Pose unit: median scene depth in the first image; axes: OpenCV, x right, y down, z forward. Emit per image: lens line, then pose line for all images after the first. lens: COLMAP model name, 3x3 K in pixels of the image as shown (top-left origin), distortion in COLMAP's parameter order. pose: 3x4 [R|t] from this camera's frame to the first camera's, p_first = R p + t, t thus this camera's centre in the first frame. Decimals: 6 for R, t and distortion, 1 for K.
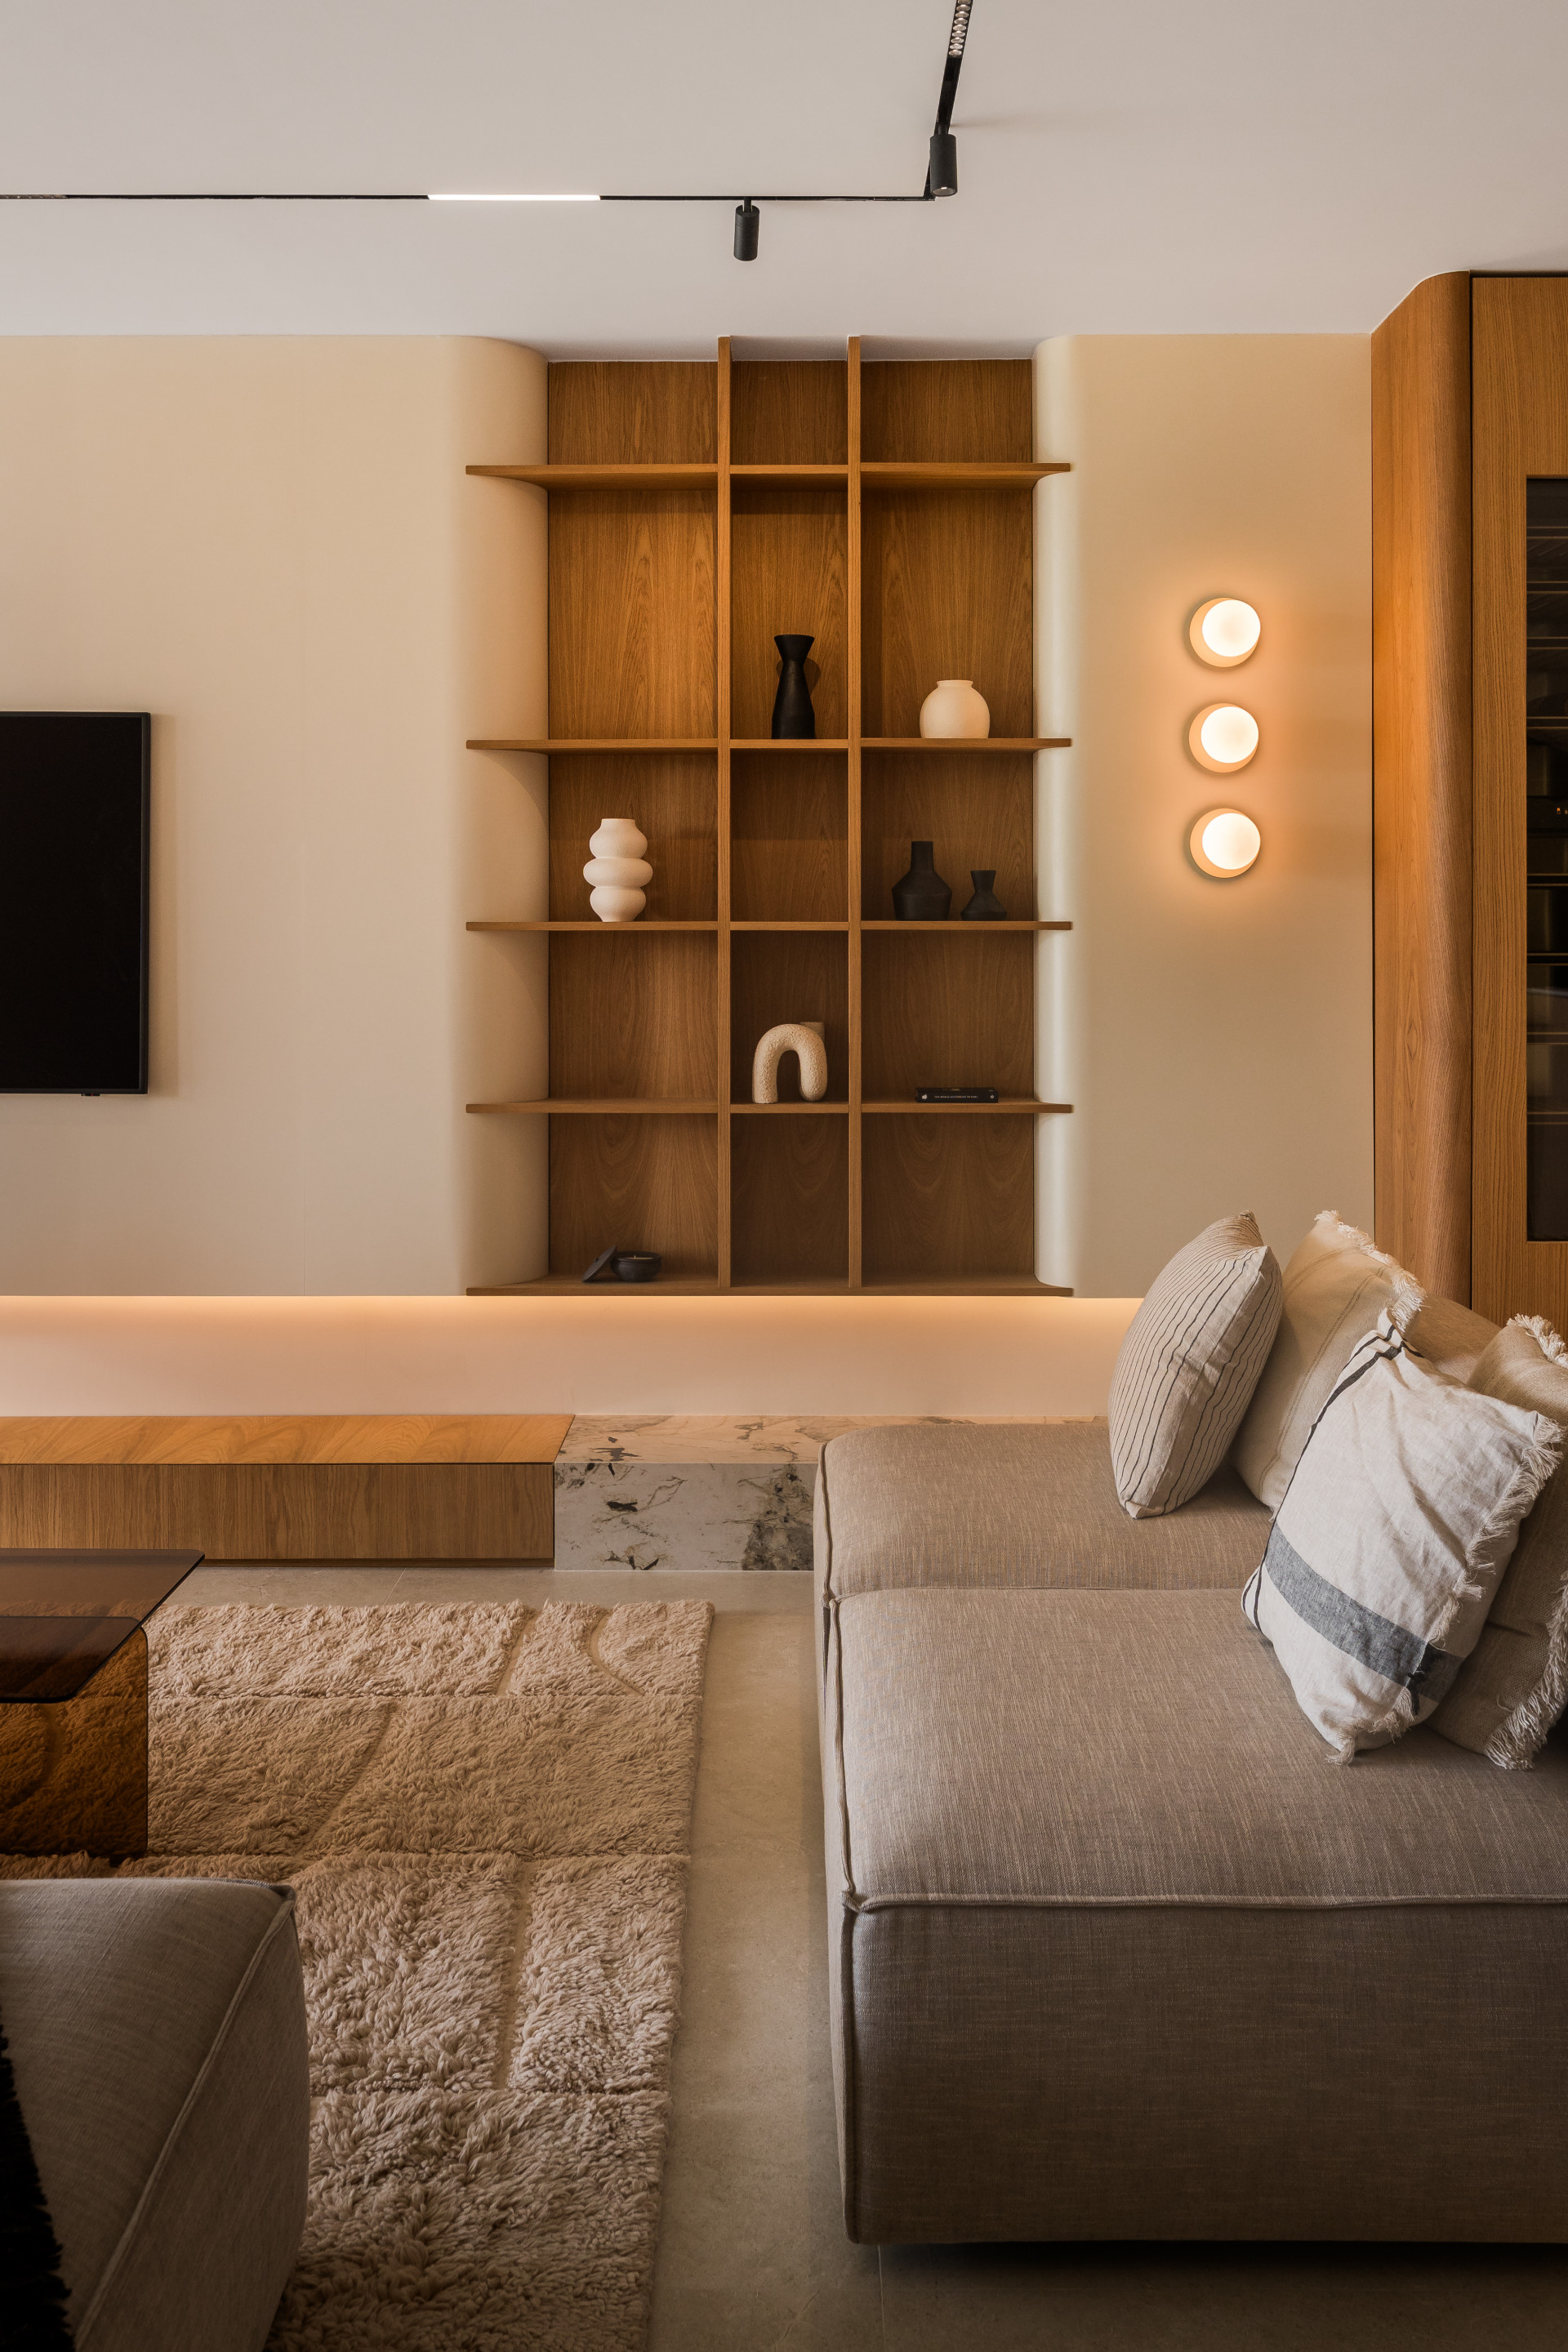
lens RADIAL K [[1948.7, 0, 784.0], [0, 1948.7, 1176.0], [0, 0, 1]] dist [0.007943, 0.002060]
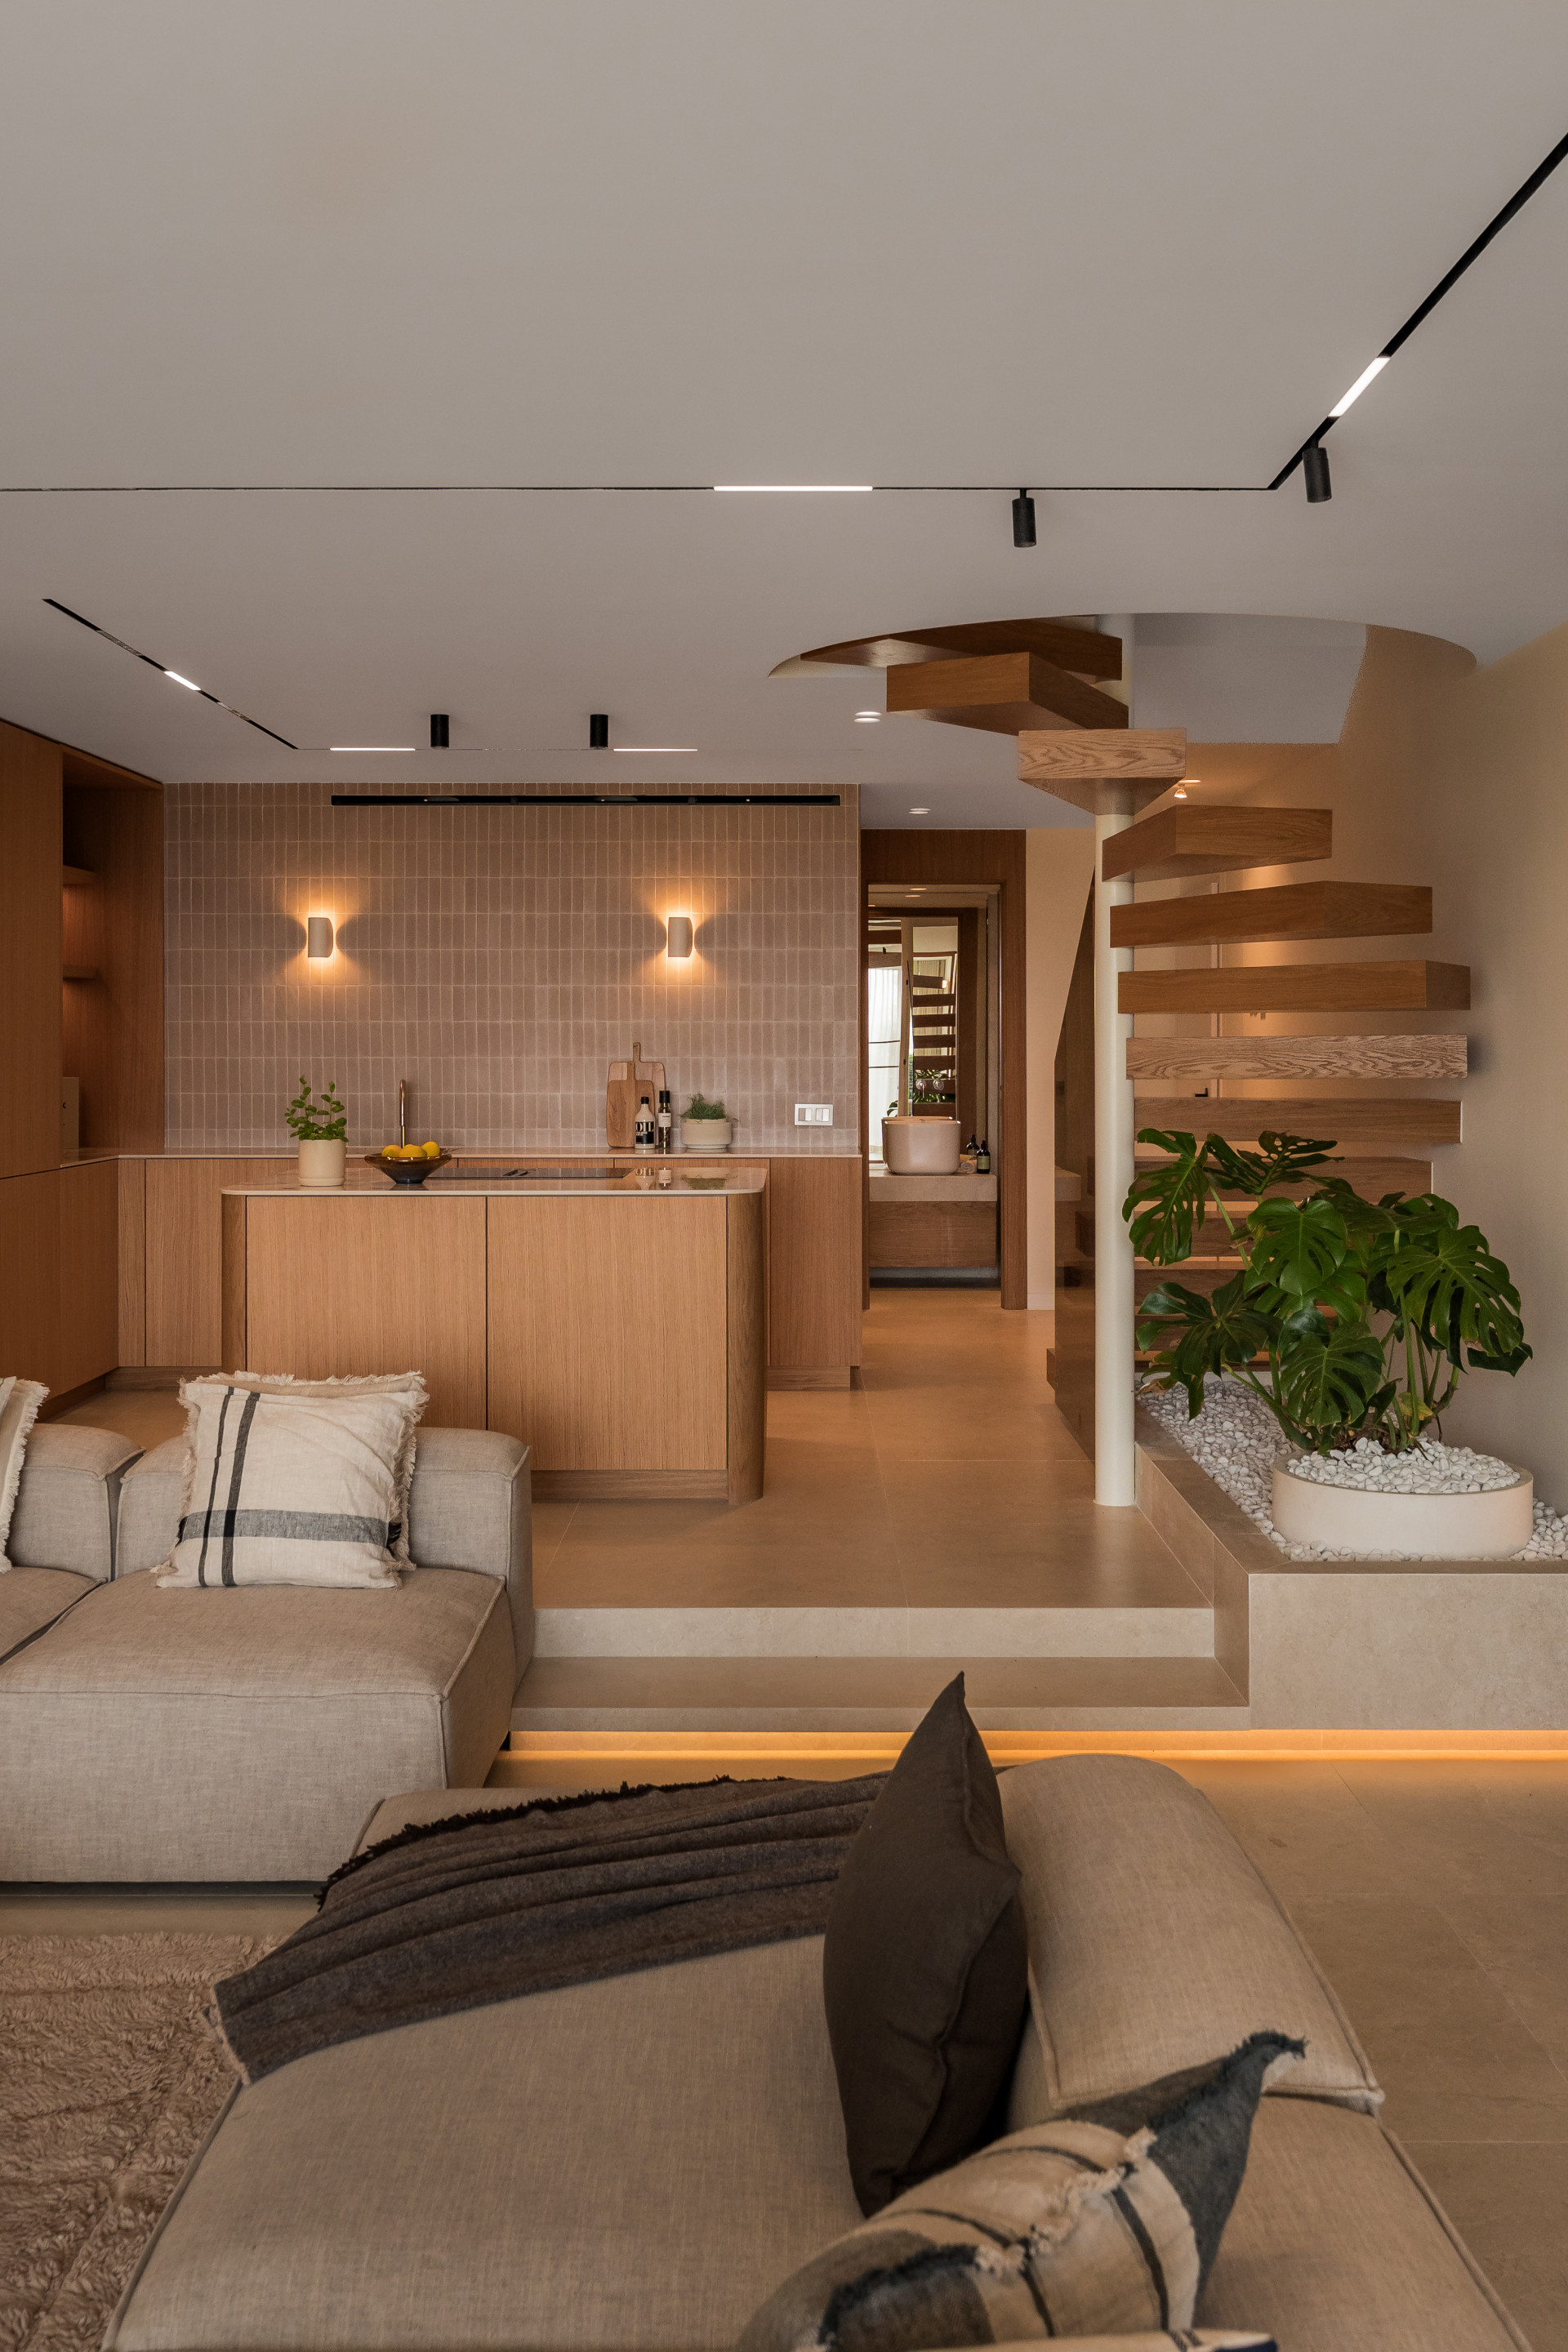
lens RADIAL K [[2172.5, 0, 787.3], [0, 2172.5, 1310.6], [0, 0, 1]] dist [-0.005380, 0.007319]
pose [[0.002074, -0.121585, 0.992579, -0.895144], [0.122975, 0.985078, 0.120410, -0.087955], [-0.992408, 0.121813, 0.016995, 0.284255]]
